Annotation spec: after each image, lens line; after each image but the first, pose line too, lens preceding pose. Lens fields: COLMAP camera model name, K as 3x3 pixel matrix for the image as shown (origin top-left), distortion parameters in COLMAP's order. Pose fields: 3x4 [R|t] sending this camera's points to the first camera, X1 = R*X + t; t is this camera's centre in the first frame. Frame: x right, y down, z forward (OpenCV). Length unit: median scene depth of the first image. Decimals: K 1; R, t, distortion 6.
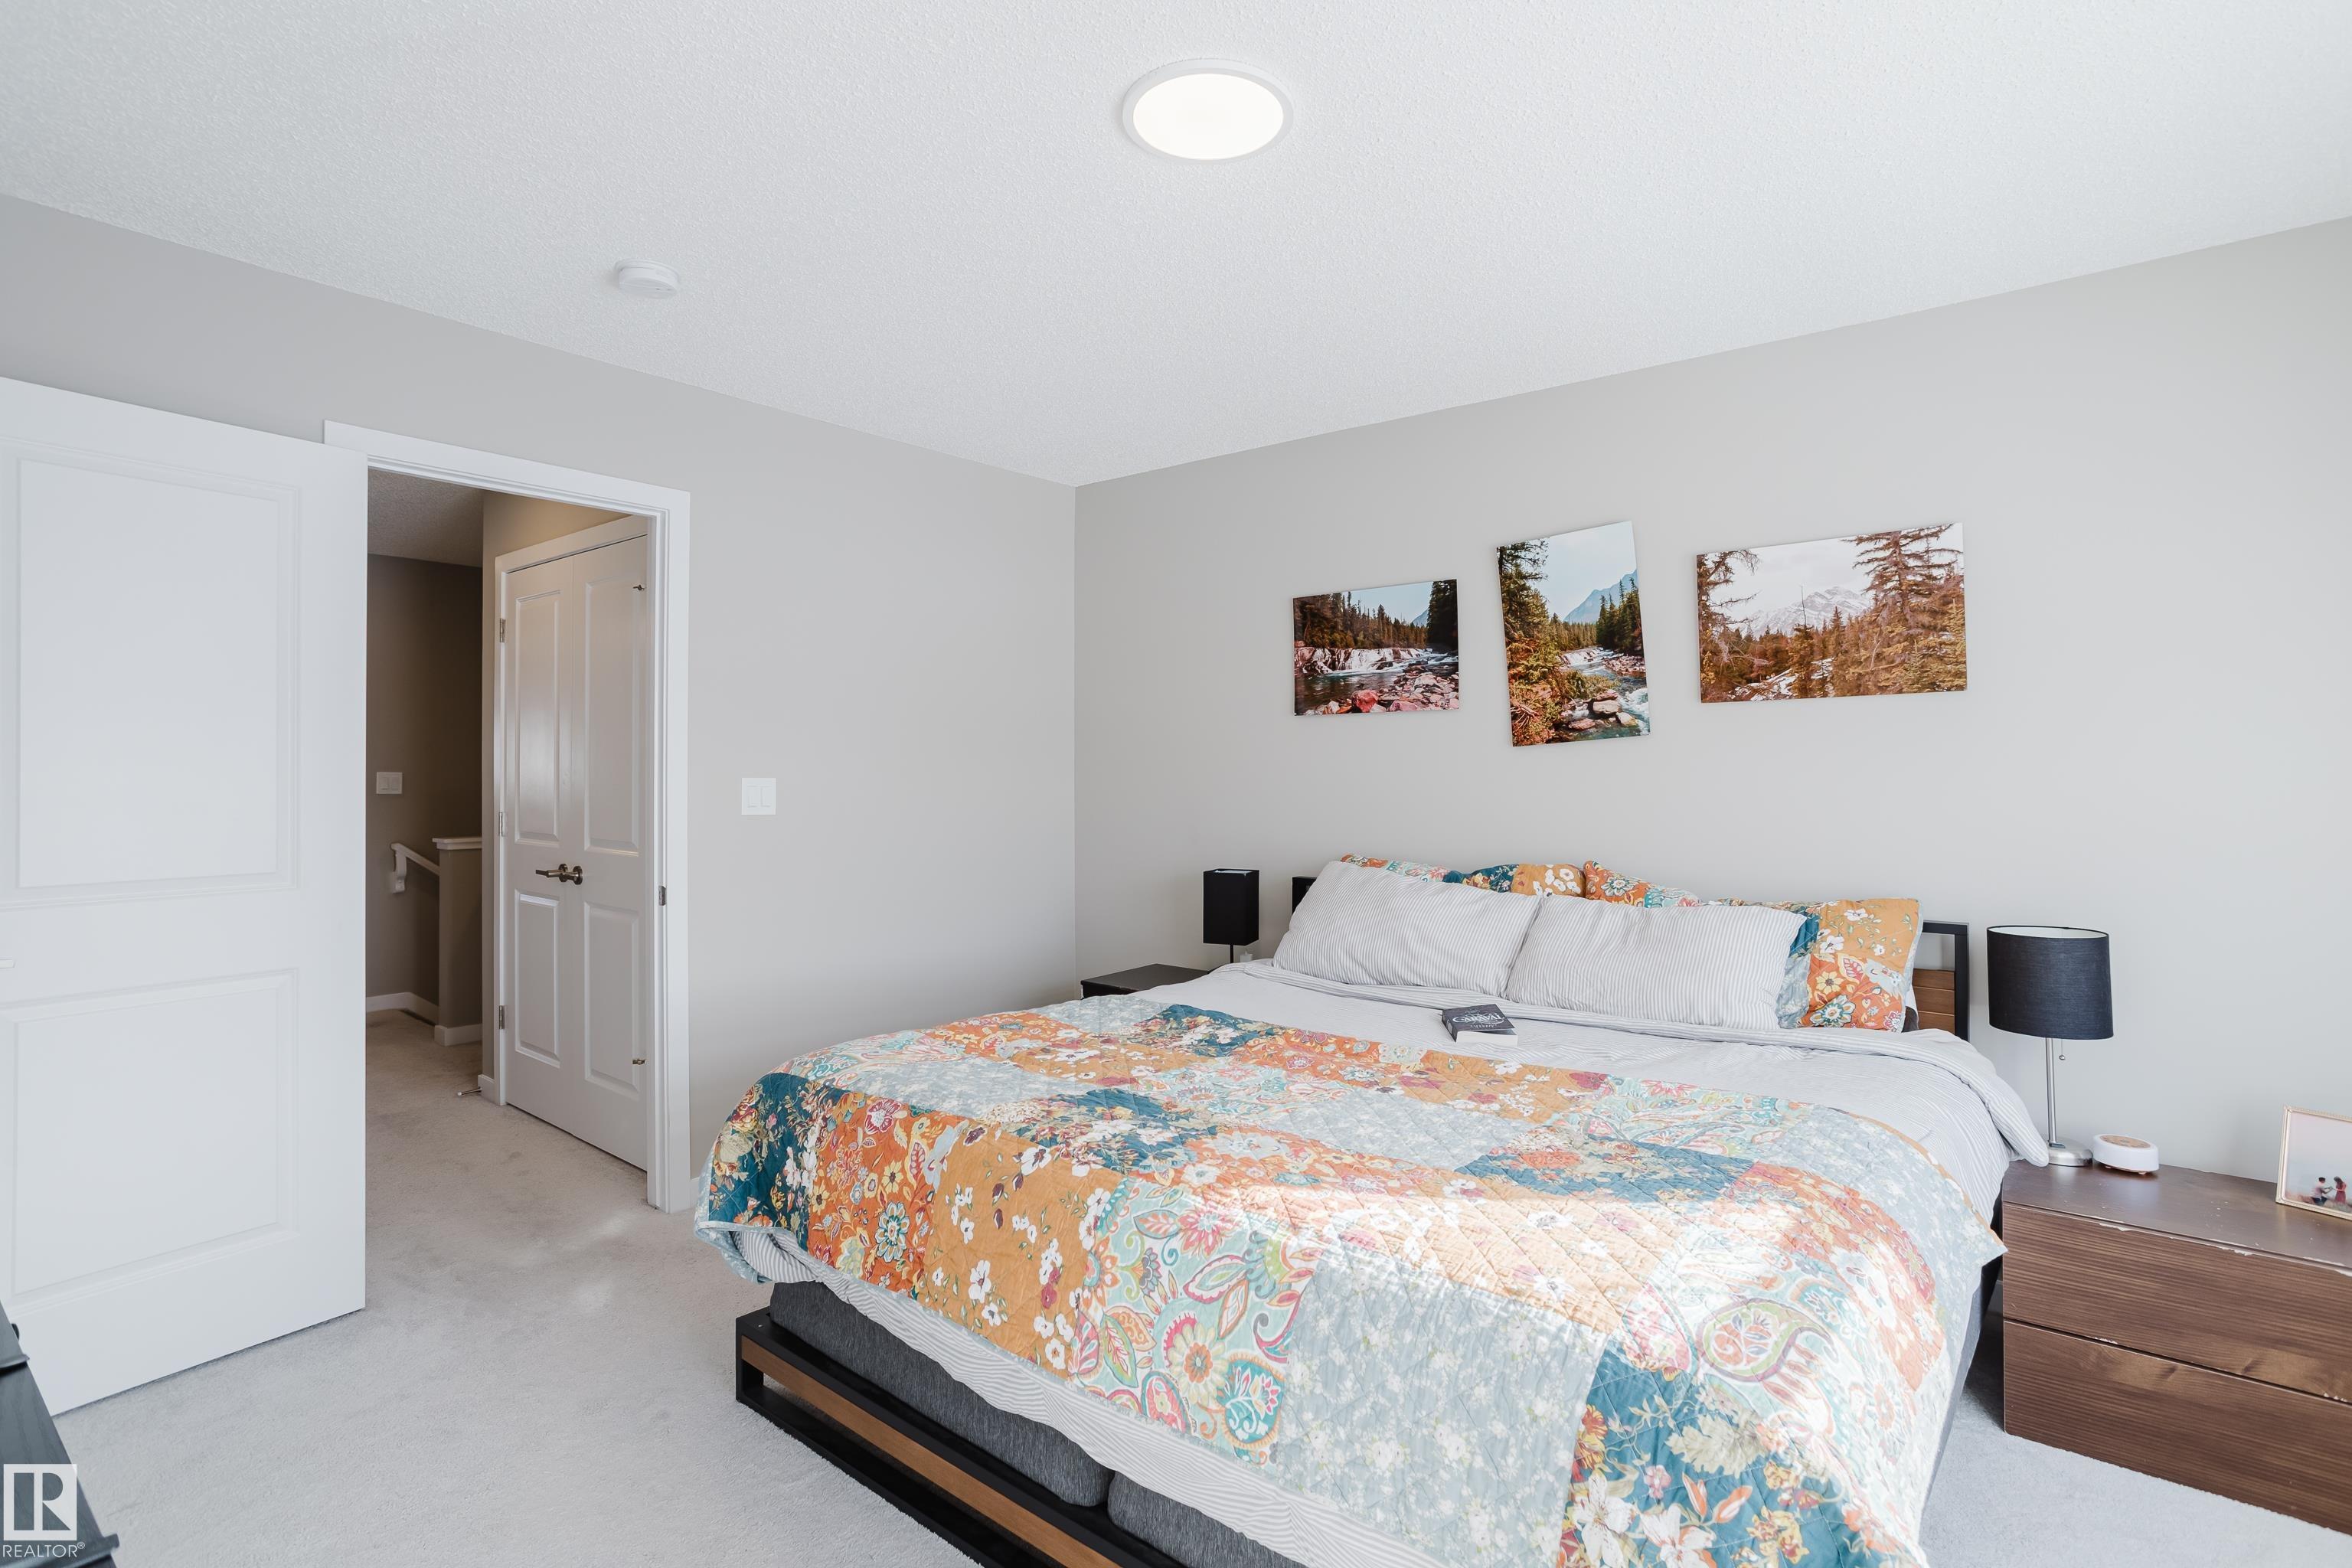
lens RADIAL K [[1117.9, 0, 1216.0], [0, 1117.9, 771.5], [0, 0, 1]] dist [-0.001015, 0.000772]
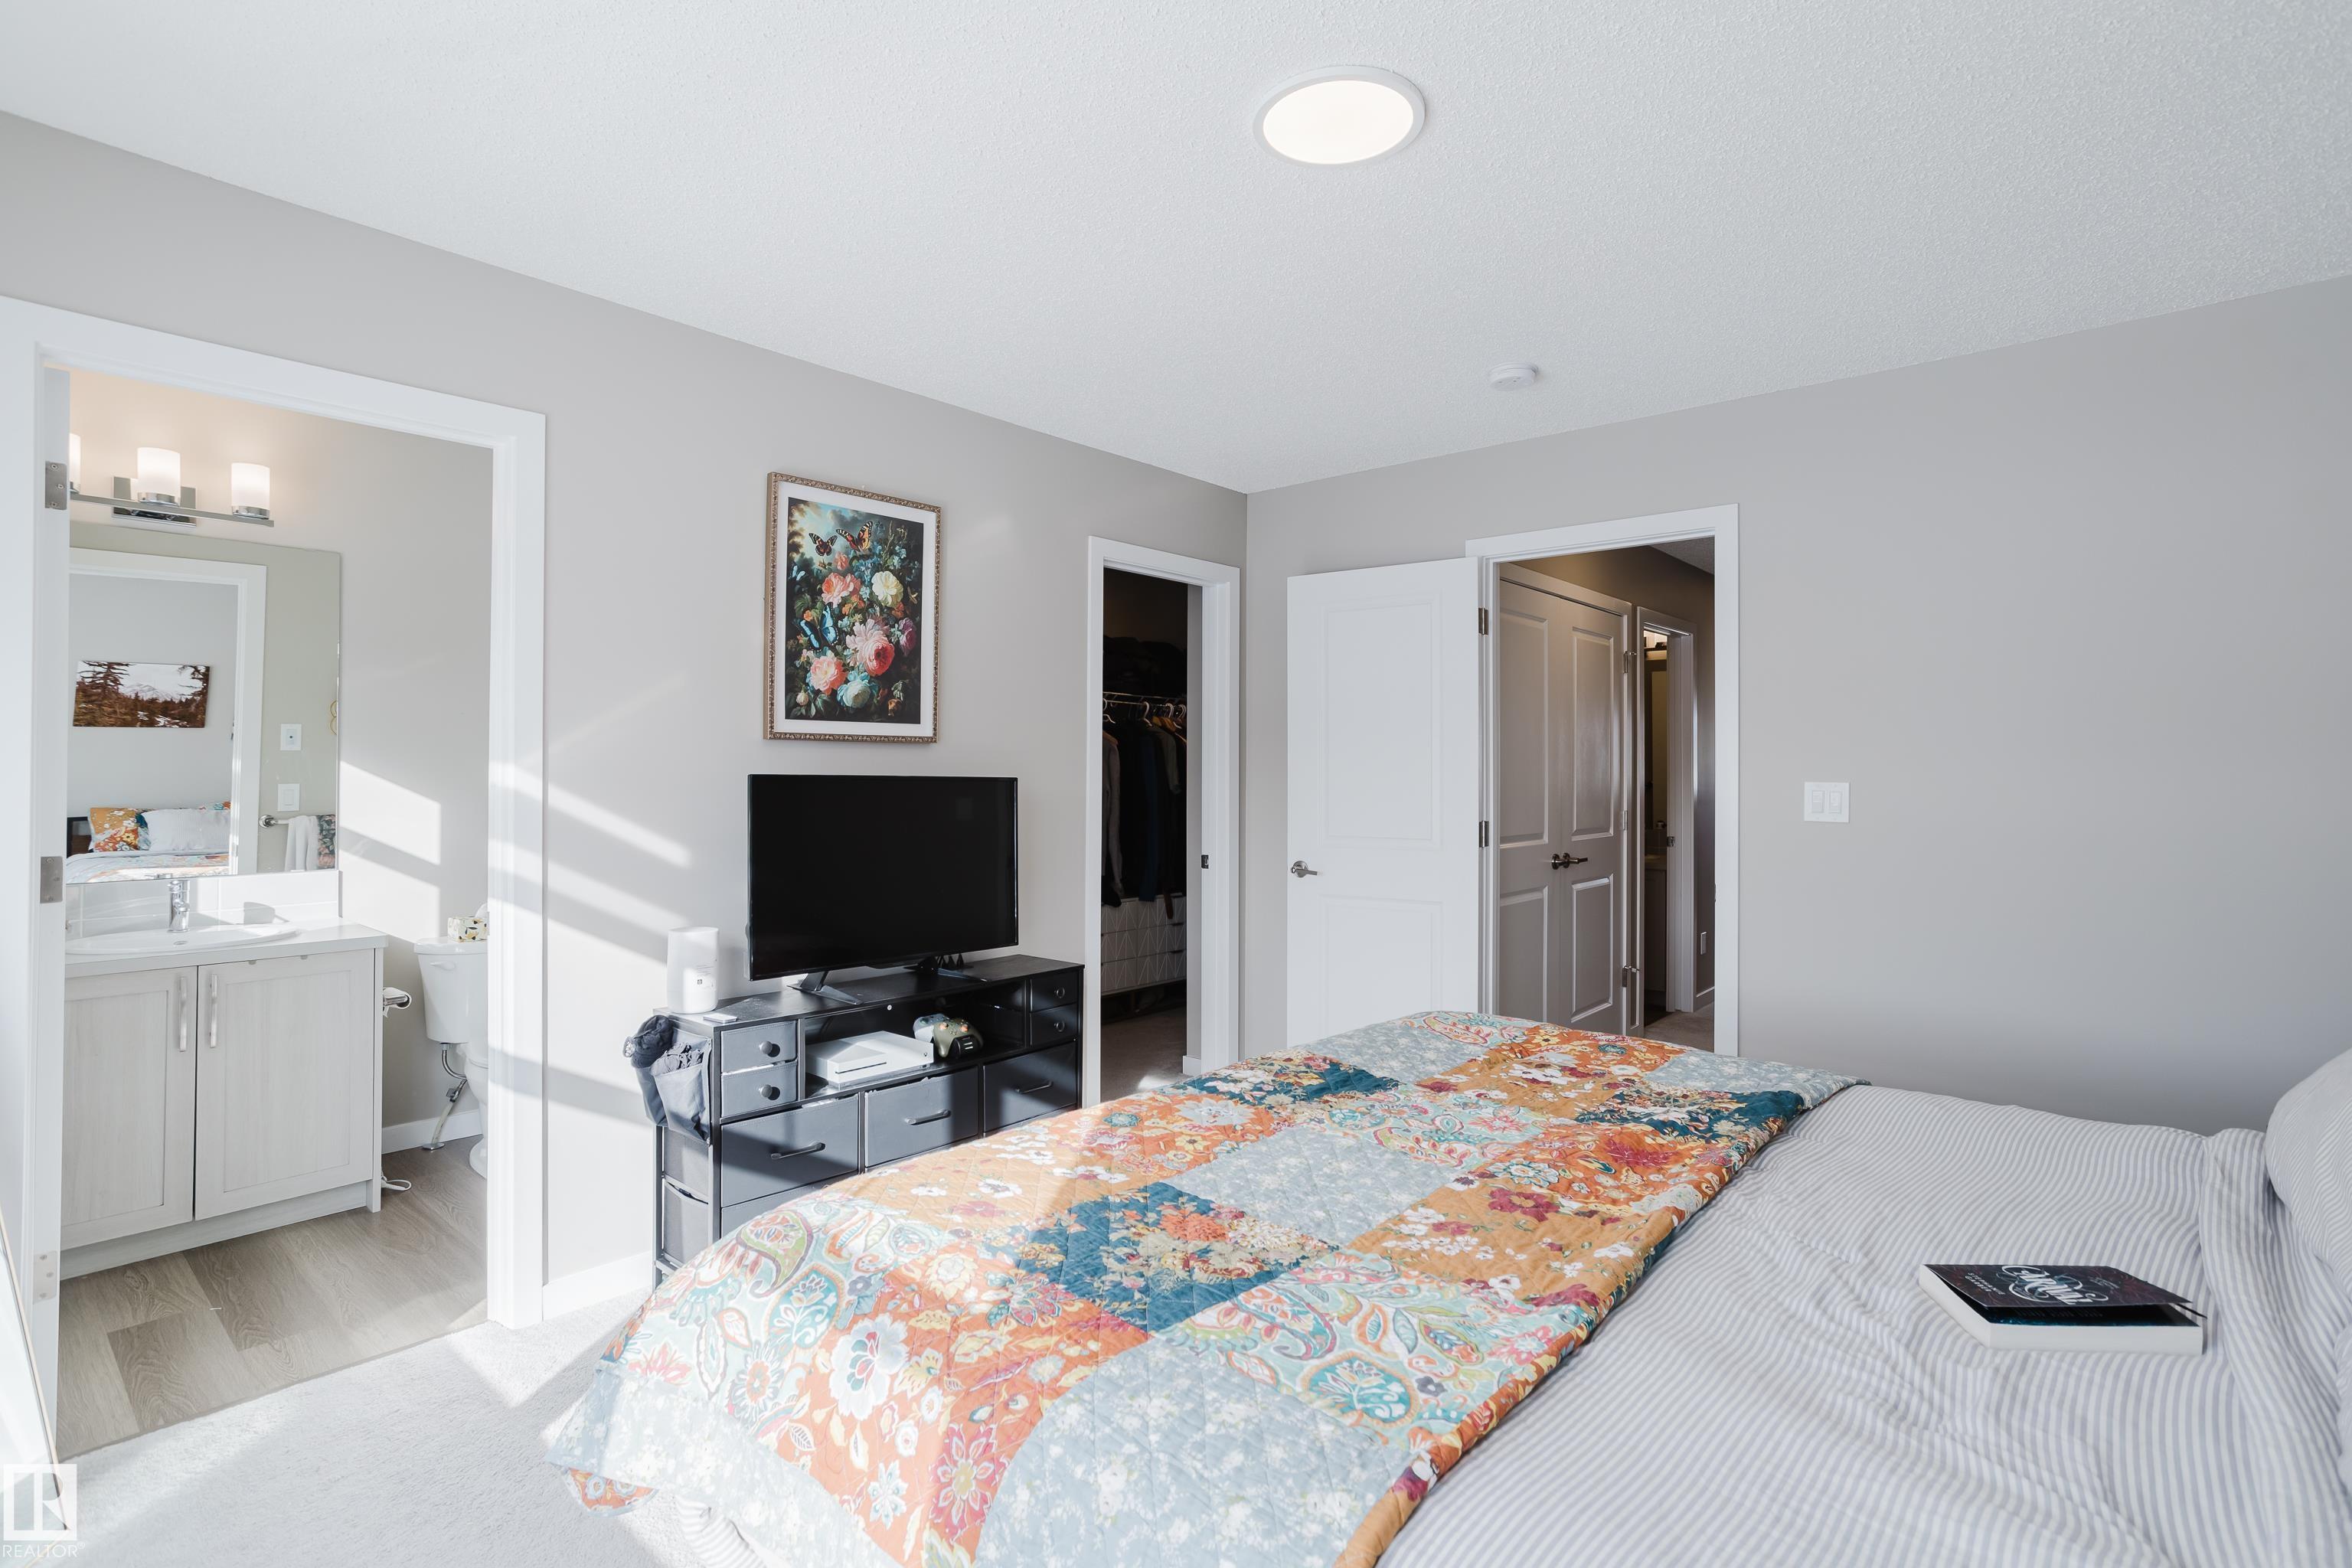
lens RADIAL K [[1117.9, 0, 1216.0], [0, 1117.9, 771.5], [0, 0, 1]] dist [-0.001015, 0.000772]
pose [[-0.037677, -0.009468, -0.999245, 1.135920], [0.012262, 0.999875, -0.009936, -0.000967], [0.999215, -0.012627, -0.037556, 1.018597]]
